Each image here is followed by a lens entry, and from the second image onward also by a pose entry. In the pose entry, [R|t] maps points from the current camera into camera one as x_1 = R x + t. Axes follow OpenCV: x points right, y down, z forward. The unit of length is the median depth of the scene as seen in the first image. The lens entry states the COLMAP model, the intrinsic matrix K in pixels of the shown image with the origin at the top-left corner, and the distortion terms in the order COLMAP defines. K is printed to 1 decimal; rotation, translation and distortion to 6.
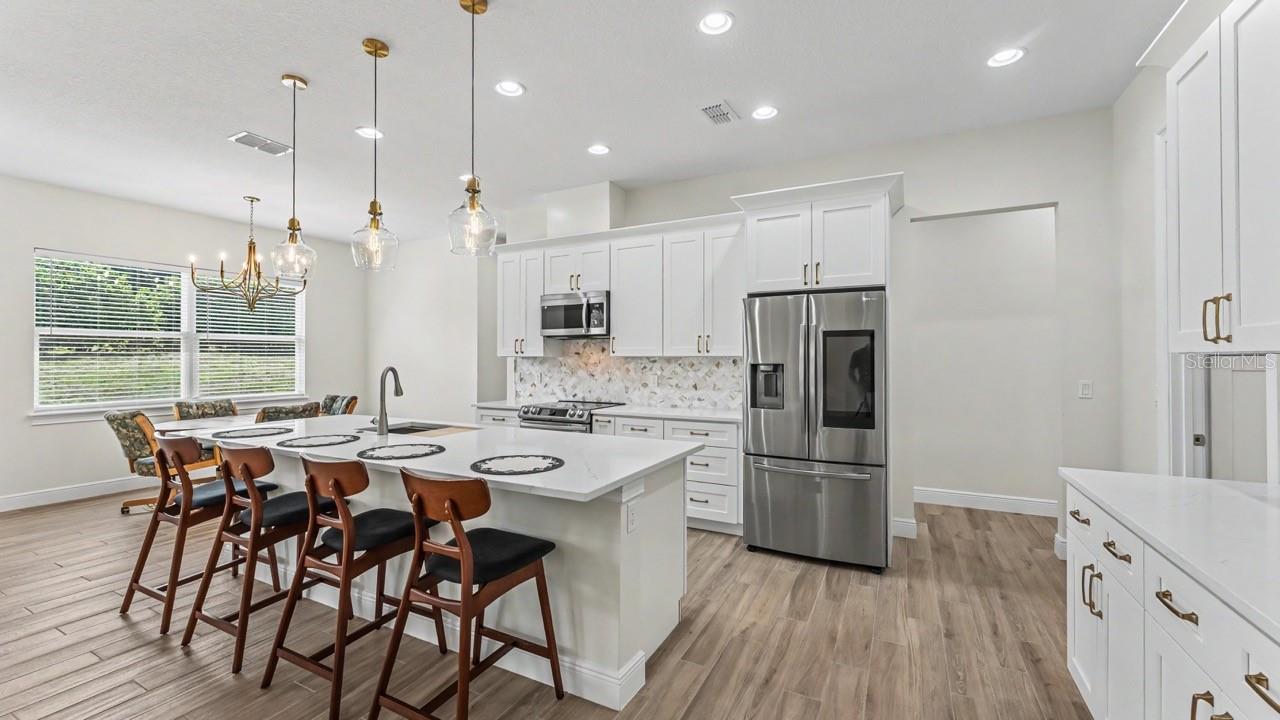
lens RADIAL K [[511.9, 0, 640.5], [0, 511.9, 360.3], [0, 0, 1]] dist [-0.001204, 0.000139]
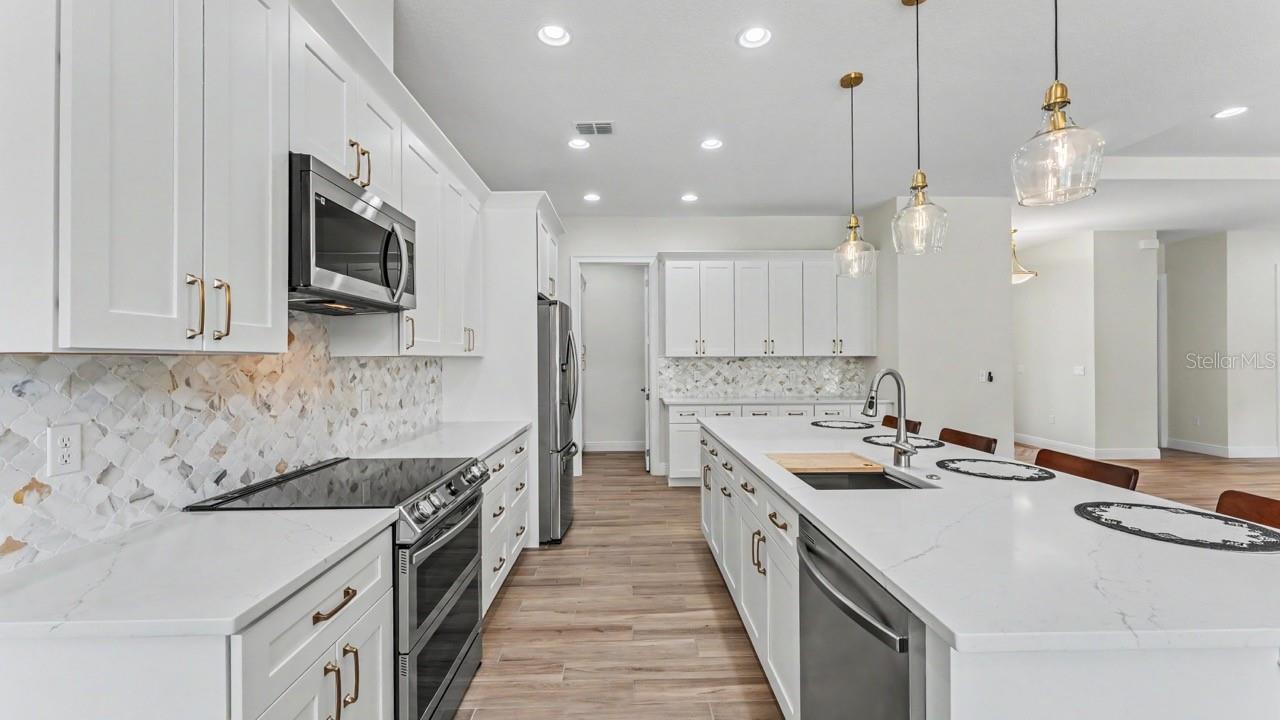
lens RADIAL K [[511.9, 0, 637.6], [0, 511.9, 358.5], [0, 0, 1]] dist [-0.001204, 0.000139]
pose [[-0.478060, 0.003080, 0.878322, -0.584185], [0.008906, 0.999959, 0.001341, -0.003194], [-0.878282, 0.008463, -0.478068, 1.019156]]
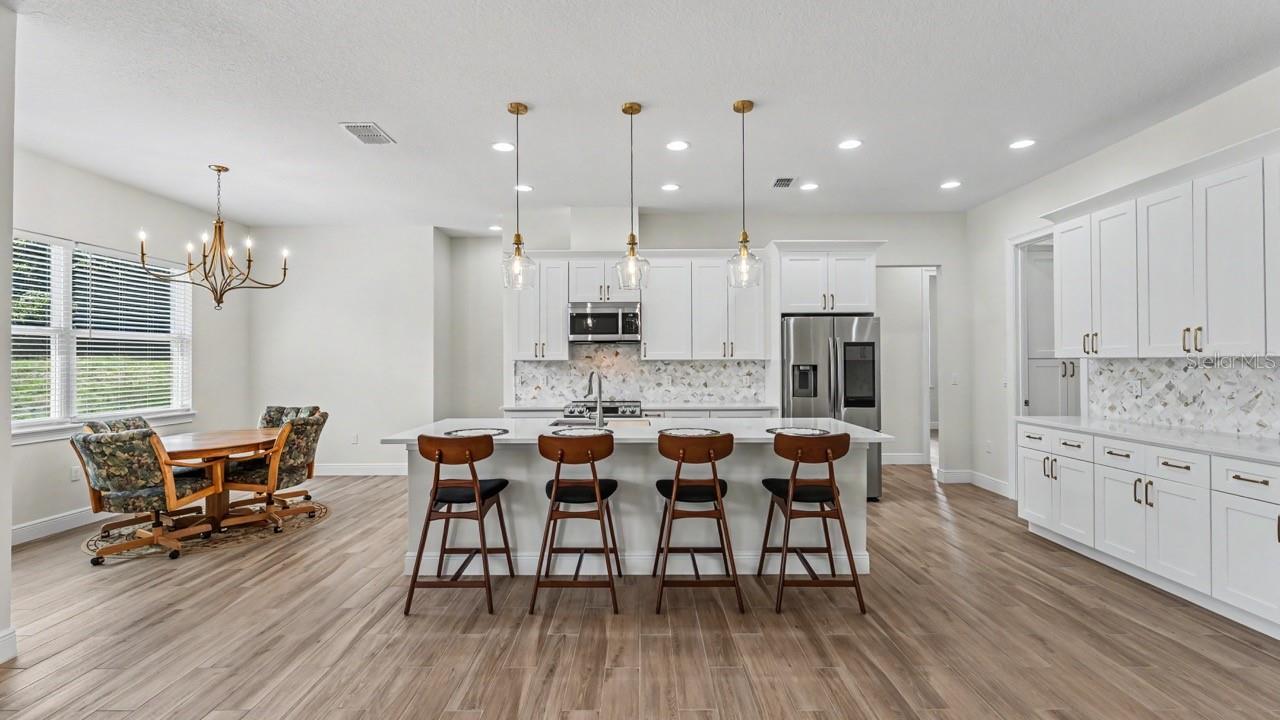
lens RADIAL K [[563.6, 0, 641.5], [0, 563.6, 359.7], [0, 0, 1]] dist [-0.003321, -0.000354]
pose [[0.889742, -0.001687, 0.456461, -0.622807], [0.005010, 0.999969, -0.006069, -0.000213], [-0.456437, 0.007687, 0.889723, -0.118465]]
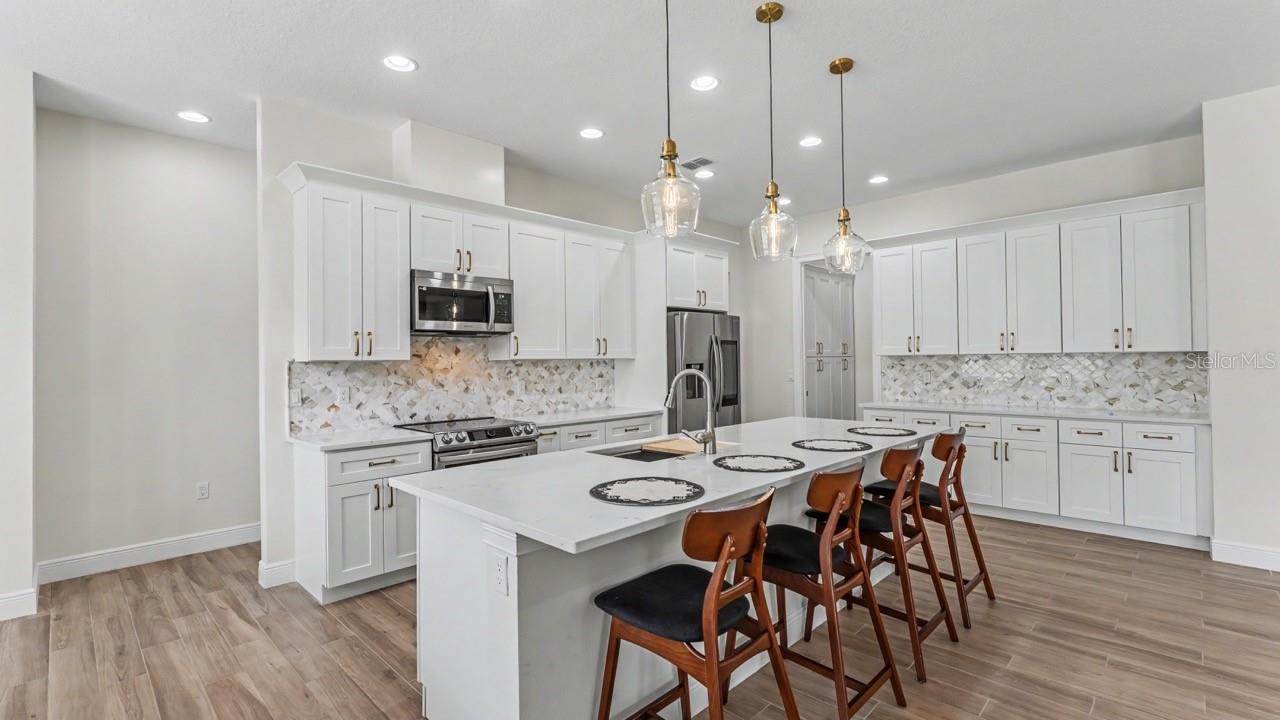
lens RADIAL K [[563.6, 0, 641.0], [0, 563.6, 358.1], [0, 0, 1]] dist [-0.003321, -0.000354]
pose [[0.295579, 0.000820, 0.955318, -0.854605], [0.016063, 0.999854, -0.005828, -0.000842], [-0.955183, 0.017068, 0.295523, 0.519580]]
